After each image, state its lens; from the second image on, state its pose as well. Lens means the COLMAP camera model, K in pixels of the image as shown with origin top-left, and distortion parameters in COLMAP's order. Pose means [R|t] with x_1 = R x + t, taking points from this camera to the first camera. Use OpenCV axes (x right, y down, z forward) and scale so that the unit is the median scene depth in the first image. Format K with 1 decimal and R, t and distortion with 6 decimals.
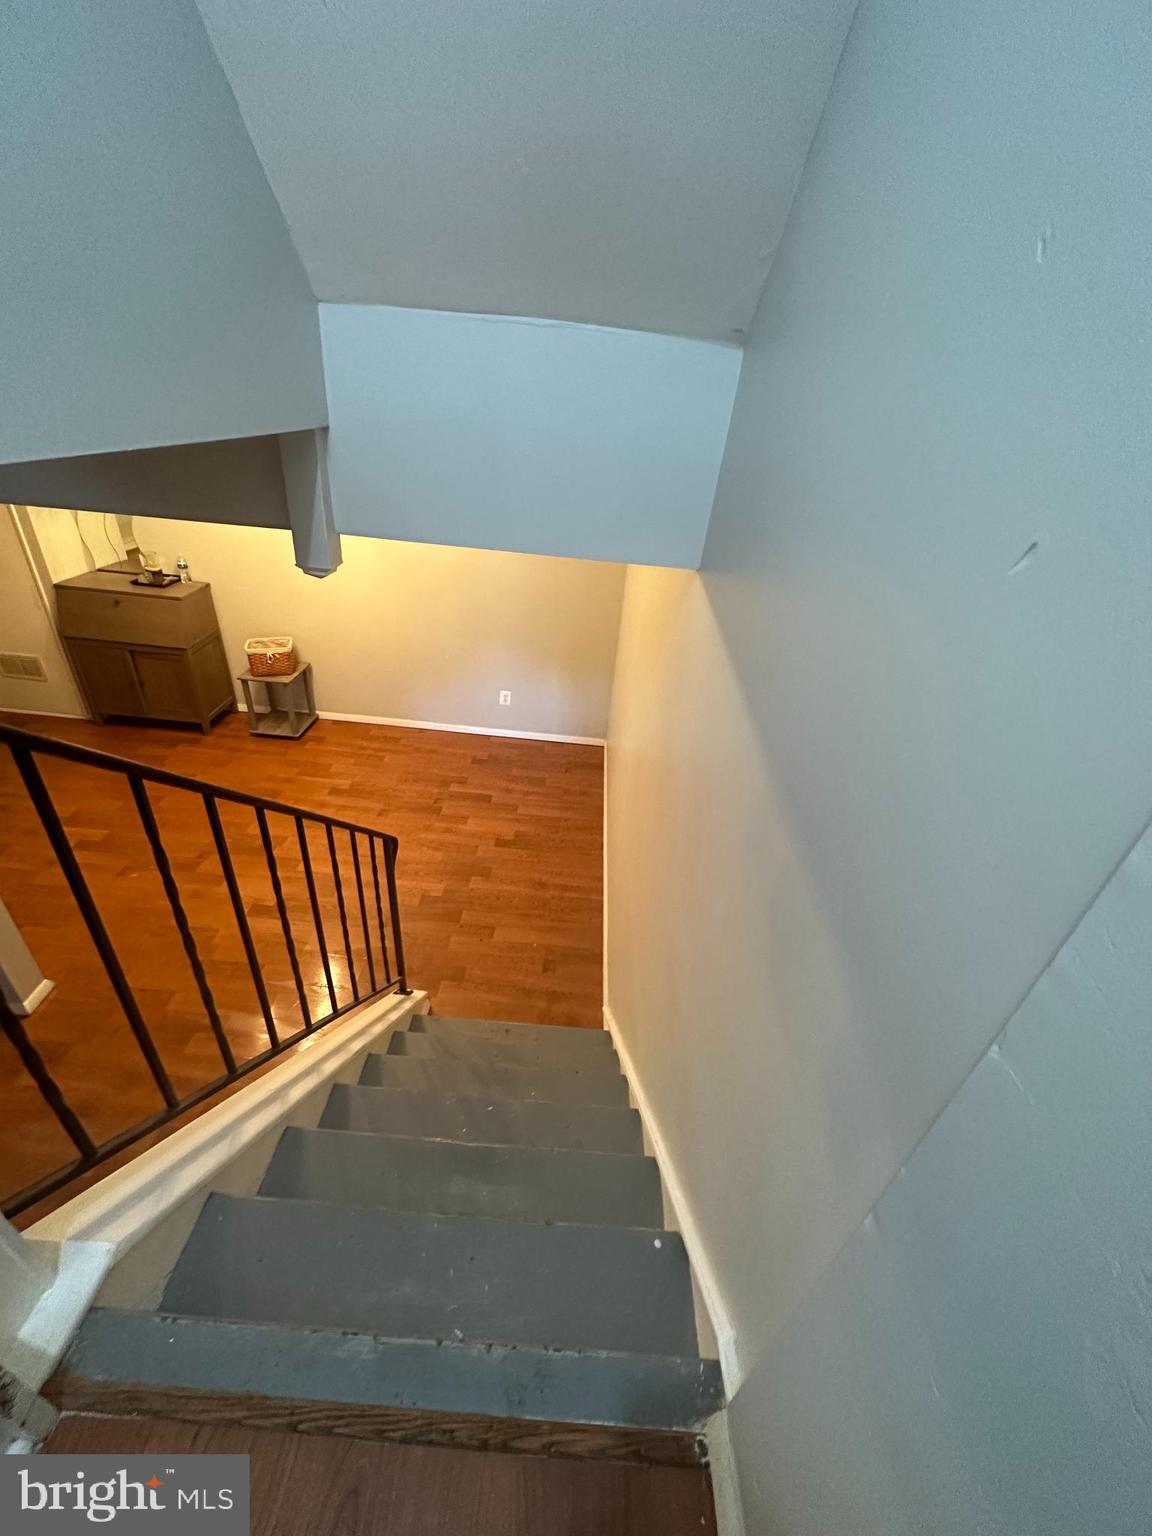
lens RADIAL K [[614.7, 0, 576.0], [0, 614.7, 768.0], [0, 0, 1]] dist [-0.000578, 0.000189]
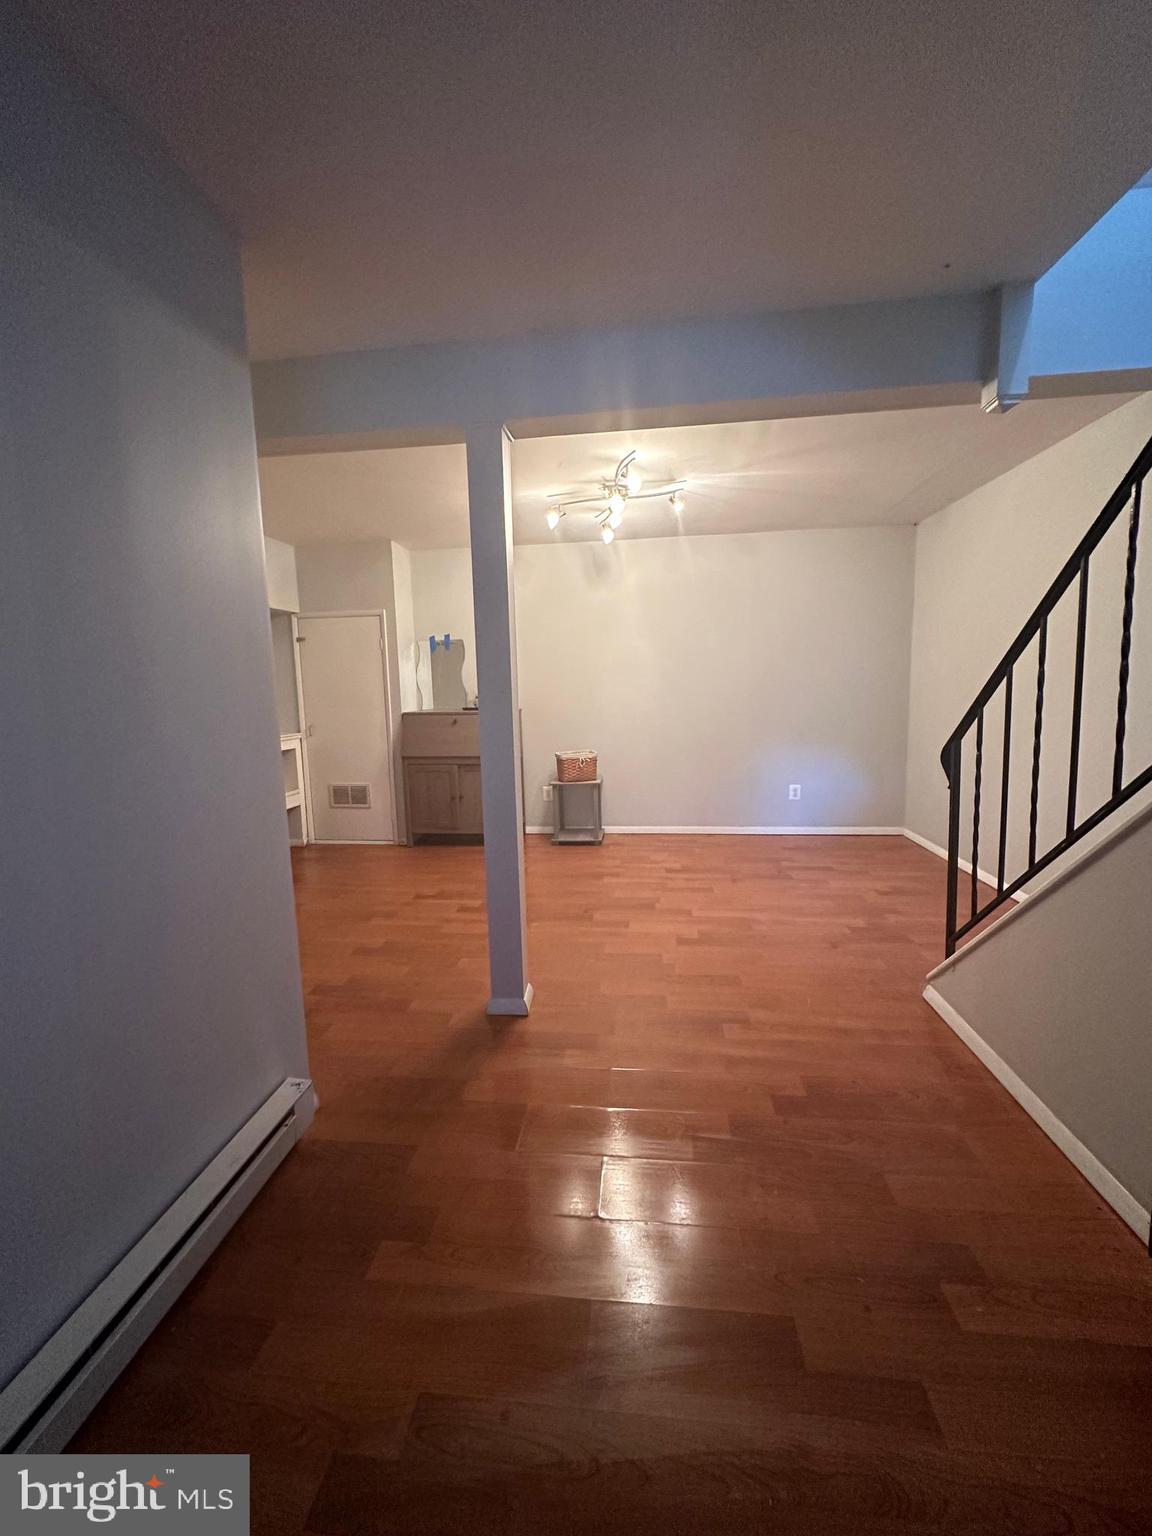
lens RADIAL K [[614.7, 0, 576.0], [0, 614.7, 768.0], [0, 0, 1]] dist [-0.000578, 0.000189]
pose [[0.991454, -0.101921, -0.081434, -0.420158], [0.059815, 0.909878, -0.410542, 0.262555], [0.115938, 0.402162, 0.908198, 0.041367]]
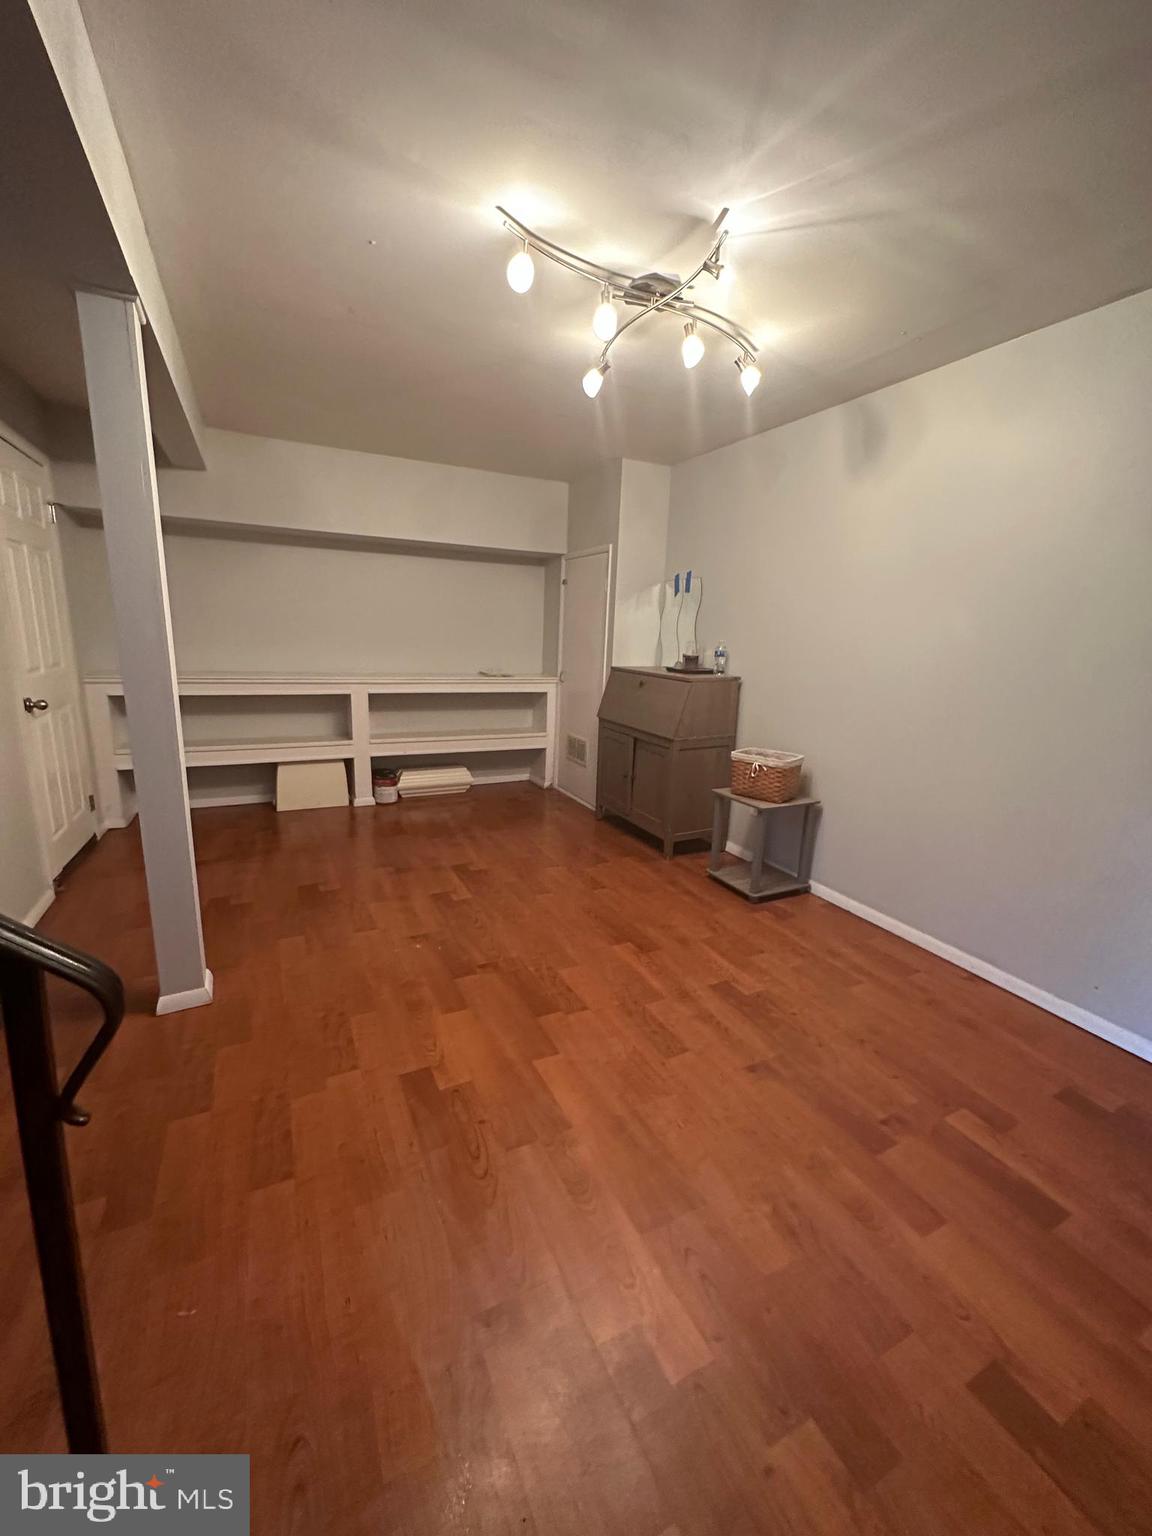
lens RADIAL K [[613.4, 0, 576.0], [0, 613.4, 768.0], [0, 0, 1]] dist [-0.000594, -0.000145]
pose [[0.485906, 0.122641, -0.865364, -0.009744], [-0.451977, 0.882698, -0.128690, -0.004854], [0.748072, 0.453655, 0.484339, 0.521255]]
